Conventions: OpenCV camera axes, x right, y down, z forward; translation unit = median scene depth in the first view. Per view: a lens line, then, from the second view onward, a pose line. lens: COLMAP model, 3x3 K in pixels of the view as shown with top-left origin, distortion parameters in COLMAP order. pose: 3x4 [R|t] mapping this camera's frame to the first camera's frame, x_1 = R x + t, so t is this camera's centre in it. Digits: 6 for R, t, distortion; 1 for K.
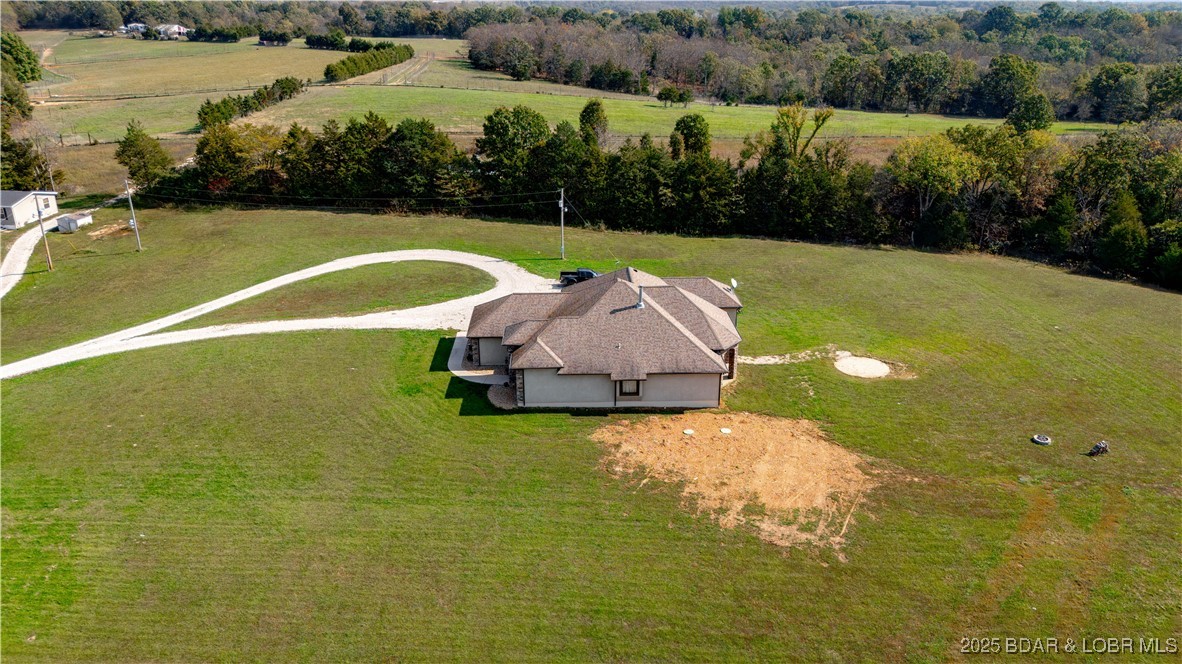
lens RADIAL K [[877.0, 0, 590.2], [0, 877.0, 335.6], [0, 0, 1]] dist [0.051314, -0.041073]
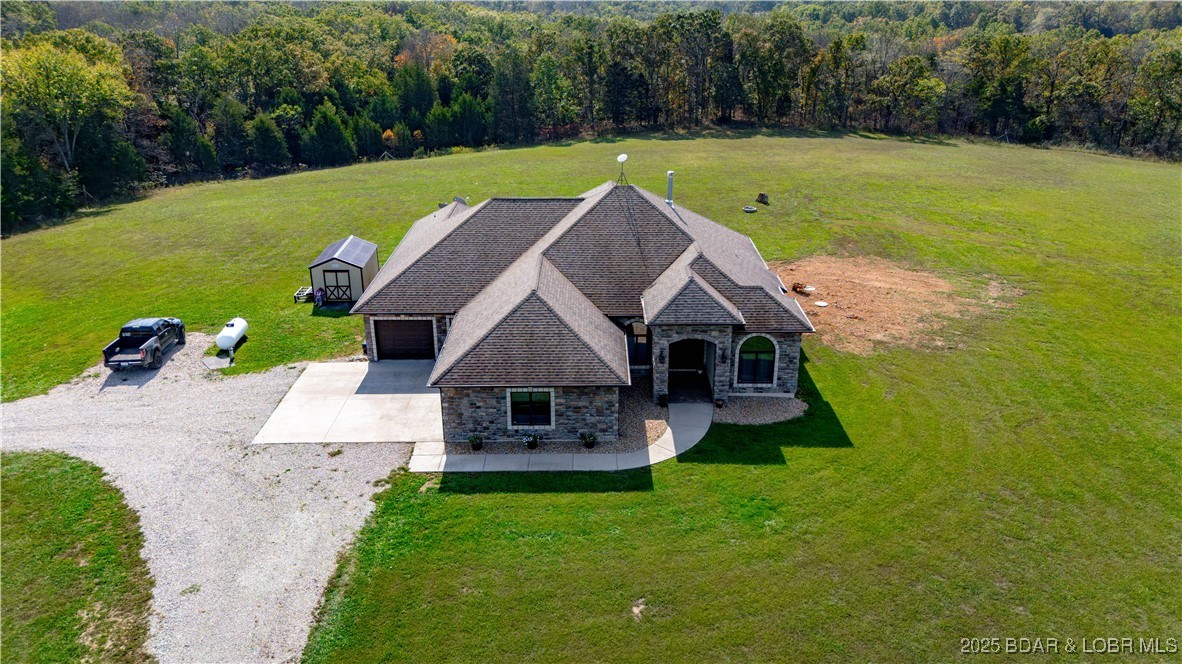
lens RADIAL K [[877.0, 0, 595.3], [0, 877.0, 327.8], [0, 0, 1]] dist [0.051314, -0.041073]
pose [[0.021043, -0.368197, 0.929510, -0.335797], [0.360501, 0.869966, 0.336449, -0.111865], [-0.932521, 0.328009, 0.151042, 0.560855]]
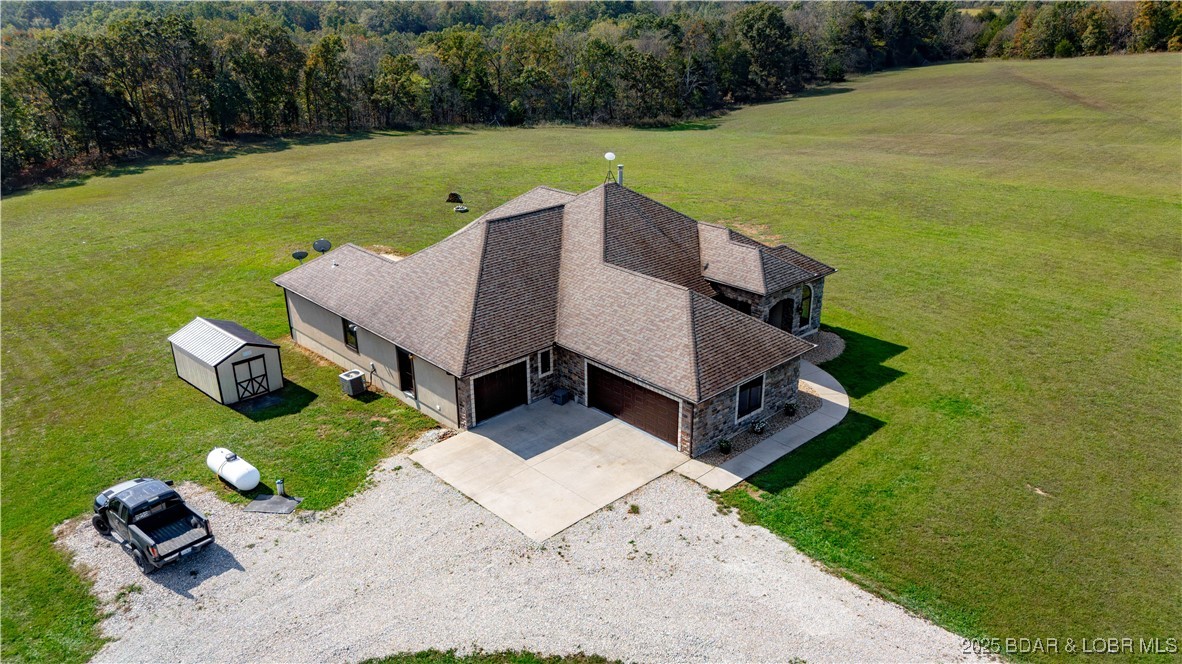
lens RADIAL K [[877.0, 0, 590.5], [0, 877.0, 331.8], [0, 0, 1]] dist [0.051314, -0.041073]
pose [[-0.673033, -0.271331, 0.688045, -0.240308], [0.271732, 0.774505, 0.571230, -0.197992], [-0.687887, 0.571420, -0.447538, 0.785934]]
